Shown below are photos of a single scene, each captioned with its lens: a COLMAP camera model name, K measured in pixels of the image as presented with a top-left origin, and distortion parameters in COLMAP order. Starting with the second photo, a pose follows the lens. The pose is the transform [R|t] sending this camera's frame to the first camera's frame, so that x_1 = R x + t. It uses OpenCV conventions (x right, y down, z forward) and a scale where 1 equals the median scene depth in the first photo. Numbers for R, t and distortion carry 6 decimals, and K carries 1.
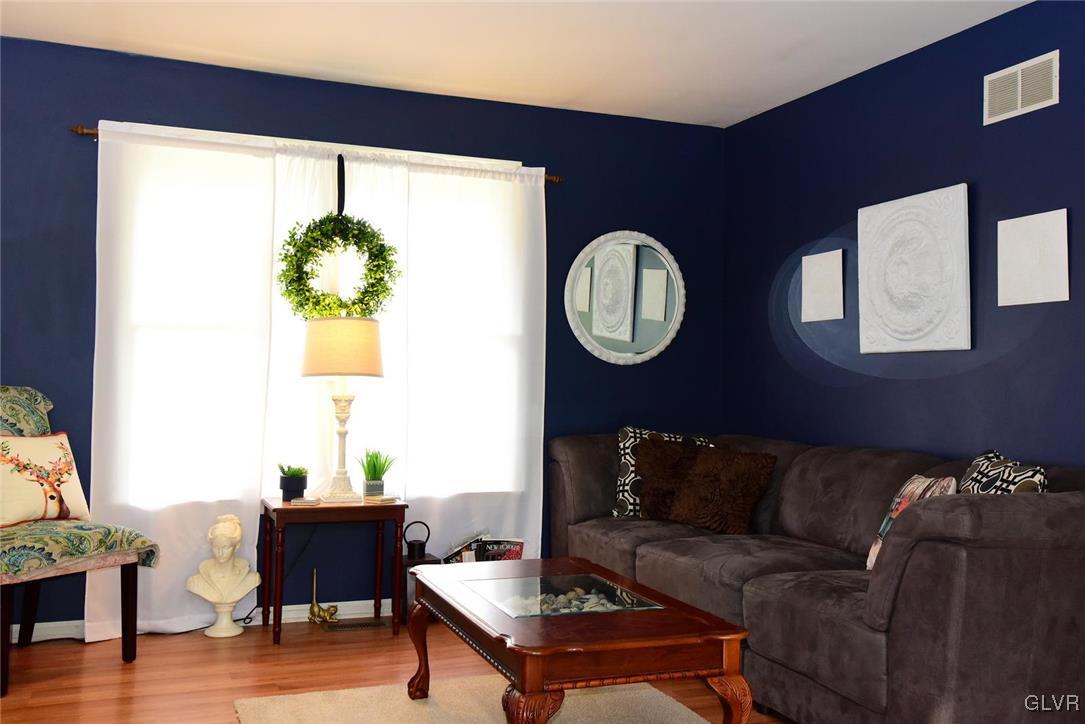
lens RADIAL K [[1059.6, 0, 542.5], [0, 1059.6, 362.0], [0, 0, 1]] dist [0.011704, 0.004308]
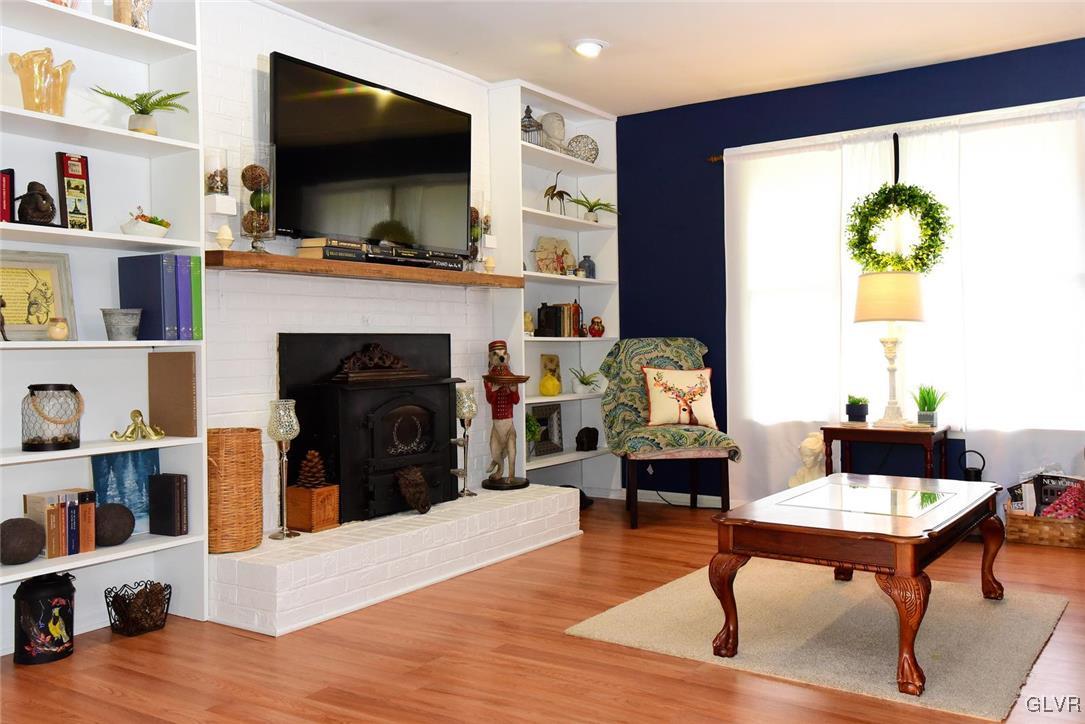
lens RADIAL K [[938.8, 0, 542.5], [0, 938.8, 362.0], [0, 0, 1]] dist [-0.001036, -0.003407]
pose [[0.522029, -0.006800, -0.852901, 0.503918], [0.037312, 0.999193, 0.014871, 0.028313], [0.852111, -0.039586, 0.521862, 0.117765]]
